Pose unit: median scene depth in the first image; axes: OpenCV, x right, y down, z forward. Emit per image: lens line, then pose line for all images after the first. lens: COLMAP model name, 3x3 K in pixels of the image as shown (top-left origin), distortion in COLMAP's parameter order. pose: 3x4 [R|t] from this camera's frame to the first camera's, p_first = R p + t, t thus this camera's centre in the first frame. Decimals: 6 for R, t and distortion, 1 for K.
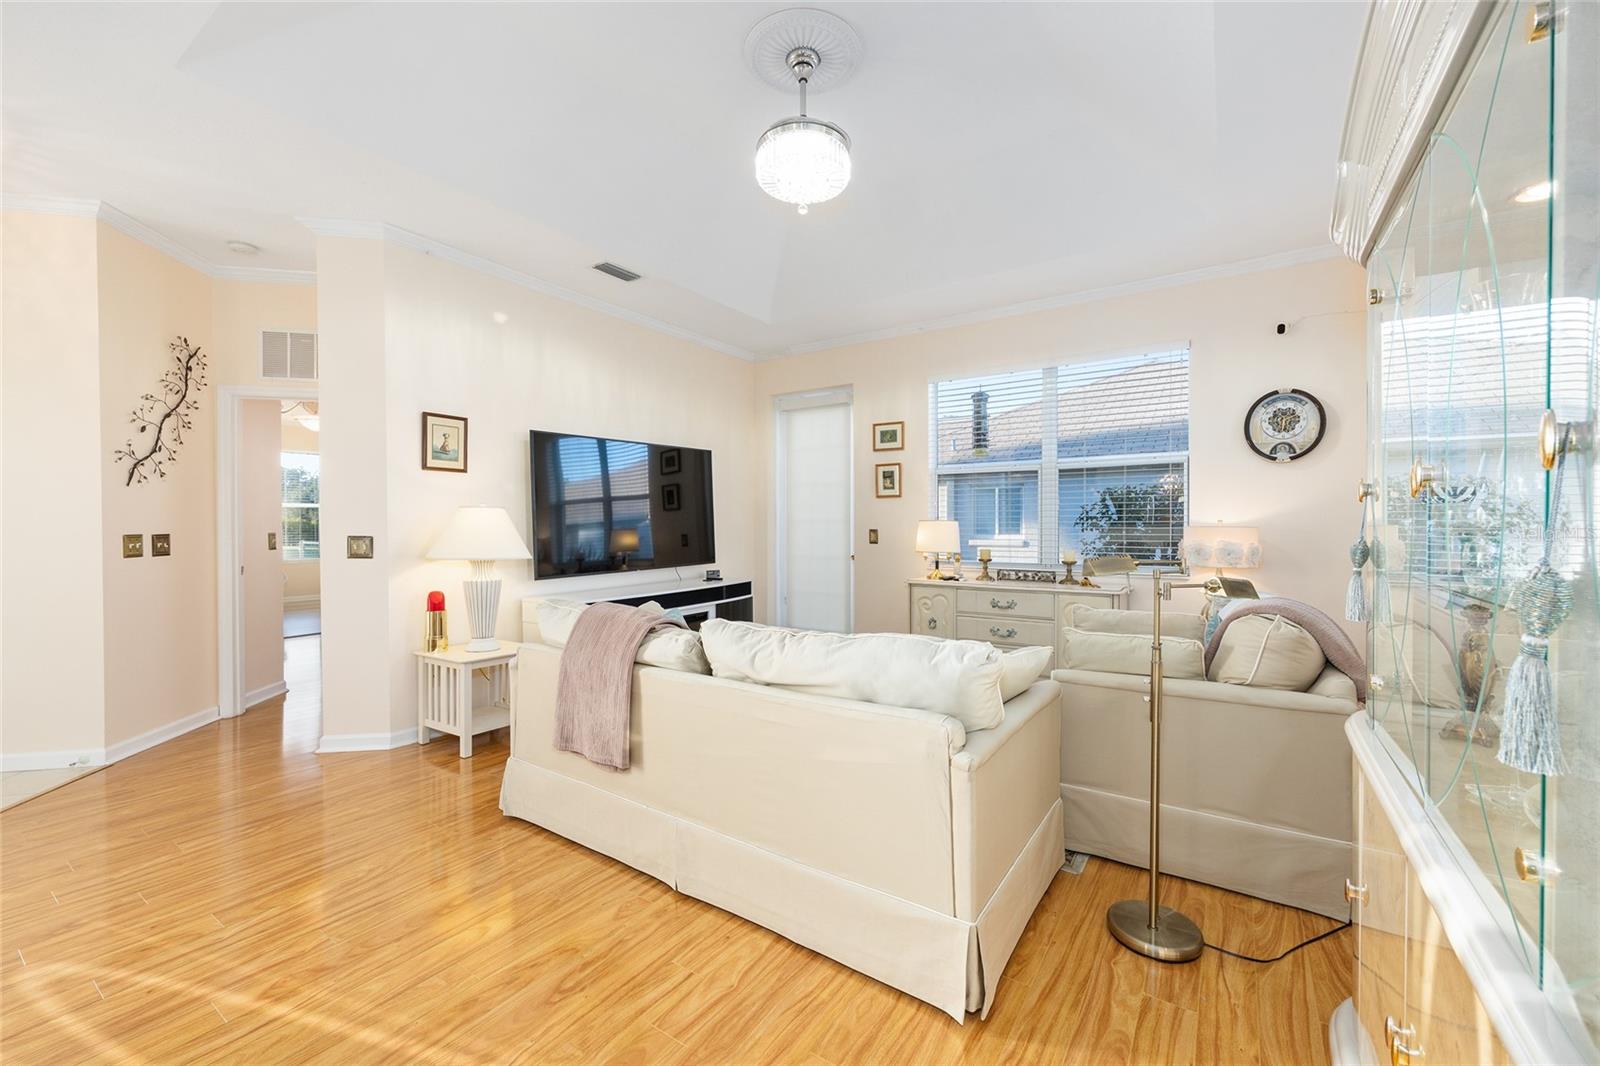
lens RADIAL K [[648.9, 0, 798.1], [0, 648.9, 520.0], [0, 0, 1]] dist [-0.002809, 0.001110]
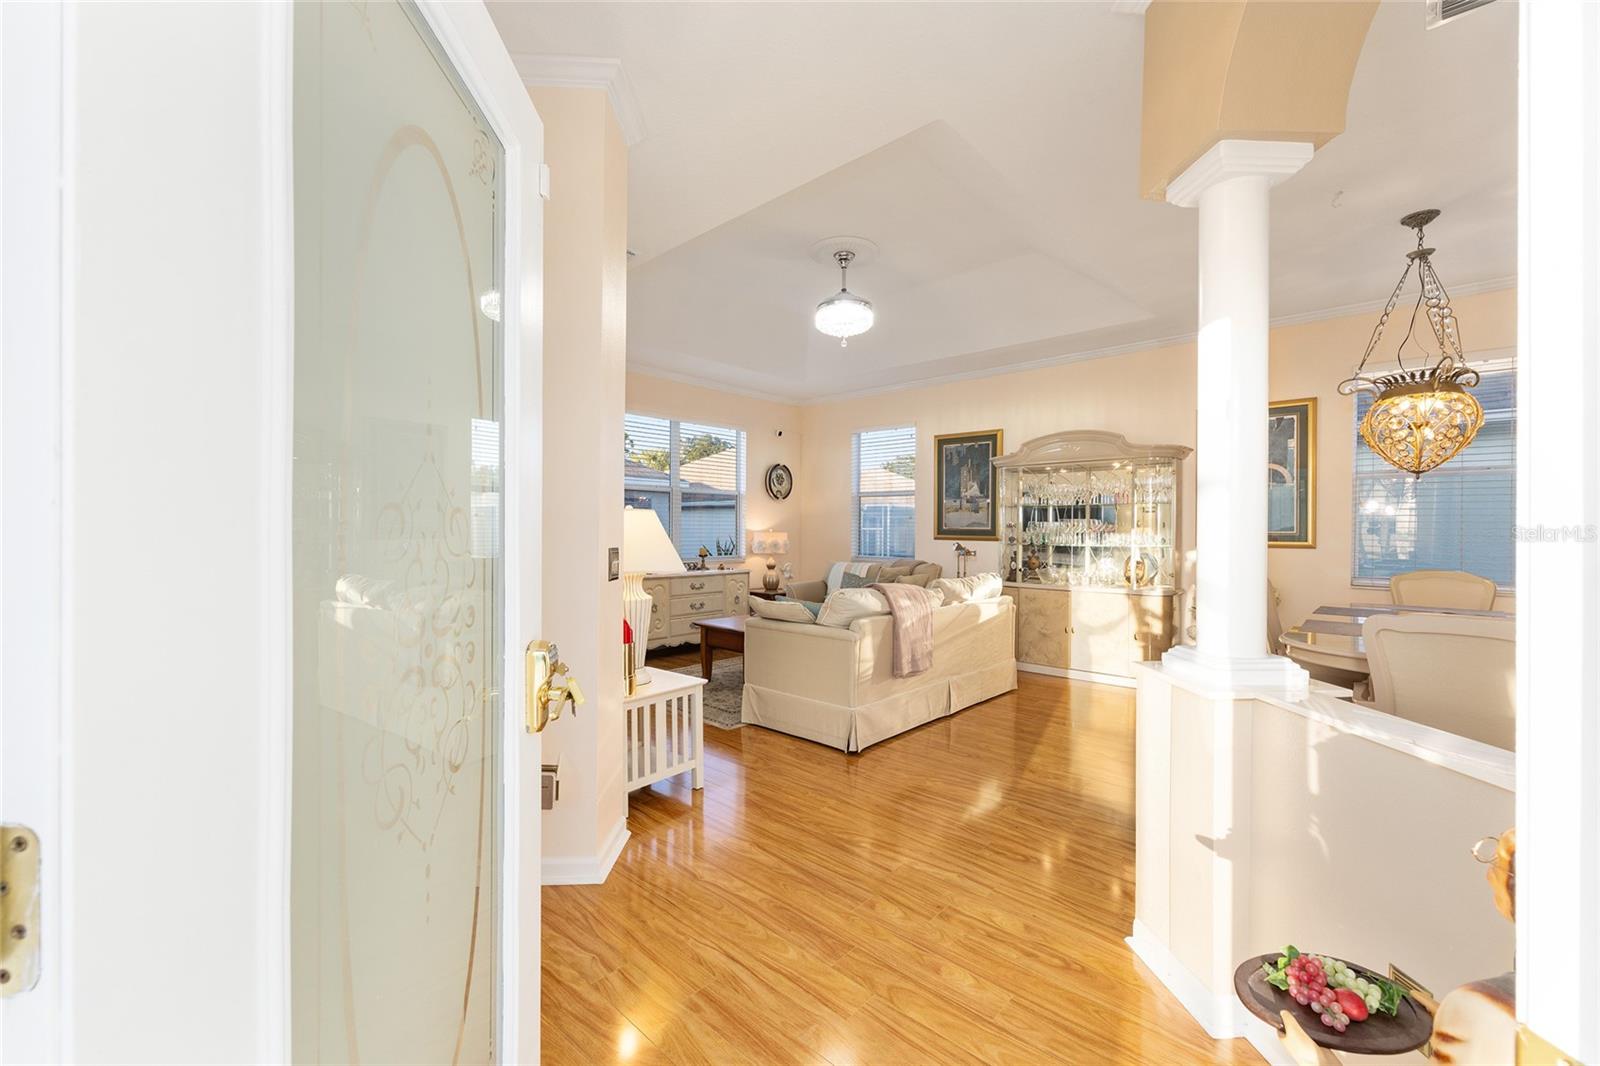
lens RADIAL K [[648.9, 0, 798.0], [0, 648.9, 529.0], [0, 0, 1]] dist [-0.002809, 0.001110]
pose [[0.150633, 0.001085, 0.988589, -1.231519], [-0.009609, 0.999954, 0.000367, -0.000544], [-0.988543, -0.009554, 0.150636, 0.640369]]
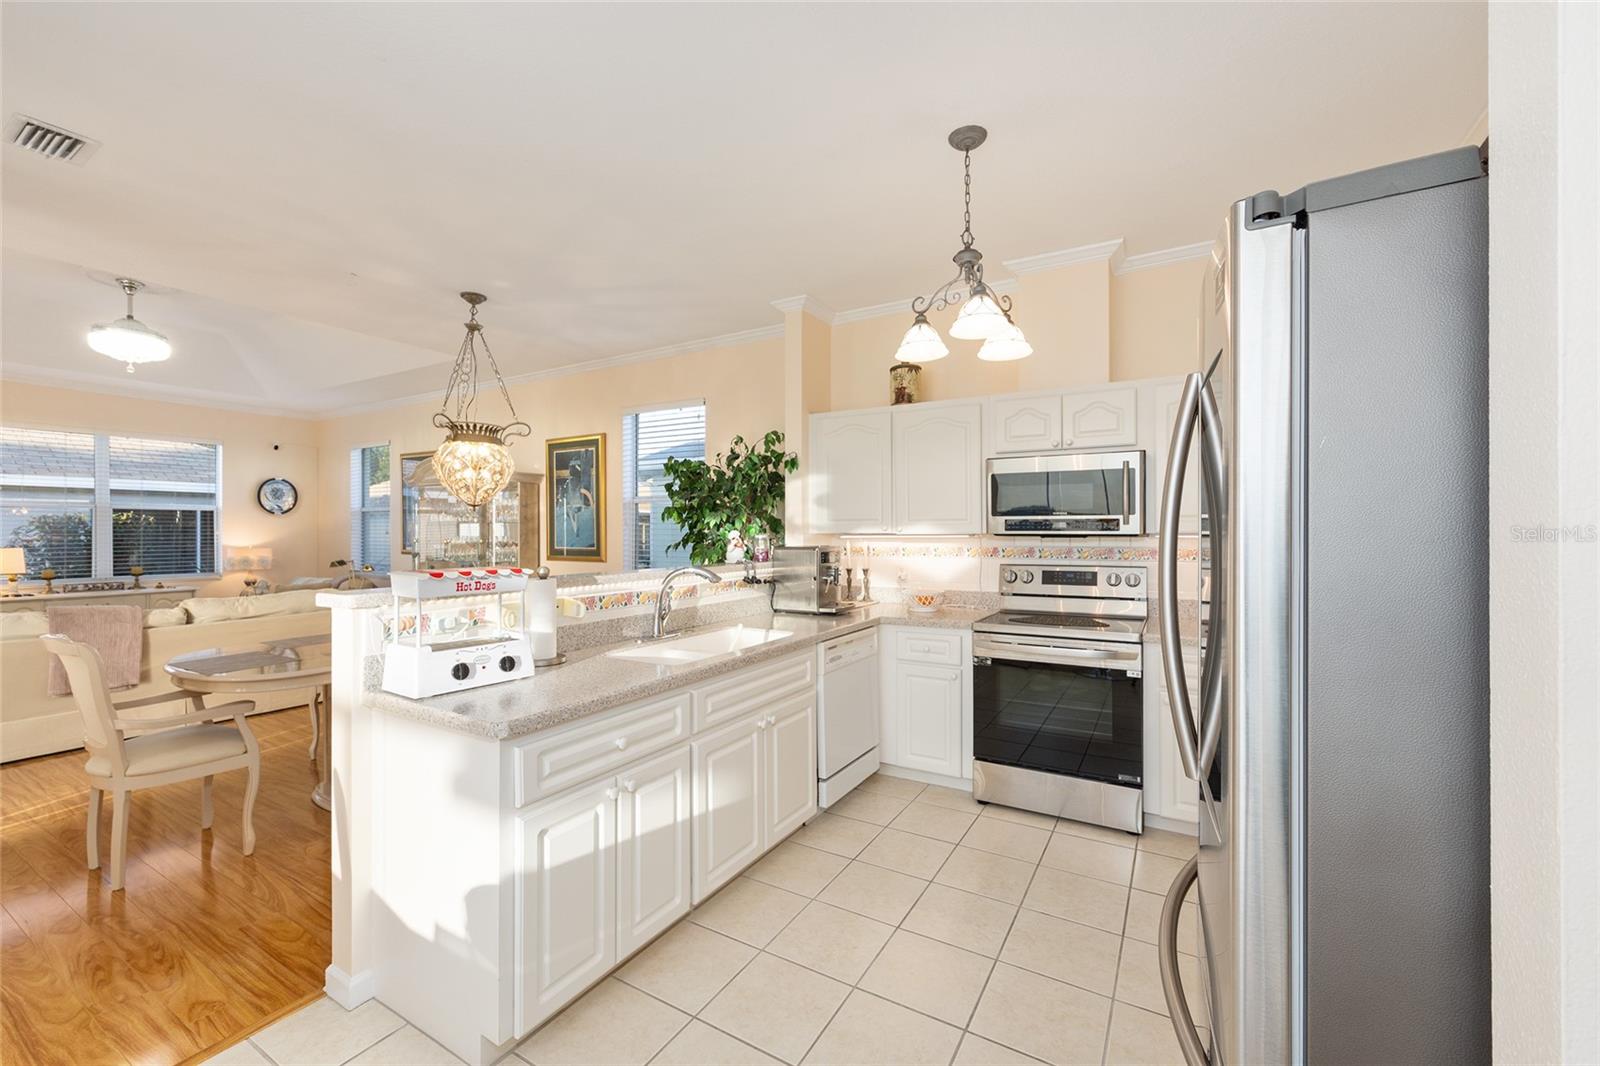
lens RADIAL K [[648.9, 0, 801.5], [0, 648.9, 530.0], [0, 0, 1]] dist [-0.002809, 0.001110]
pose [[-0.060555, 0.003005, 0.998160, -1.334665], [-0.002864, 0.999991, -0.003184, -0.041016], [-0.998161, -0.003052, -0.060546, -0.488466]]
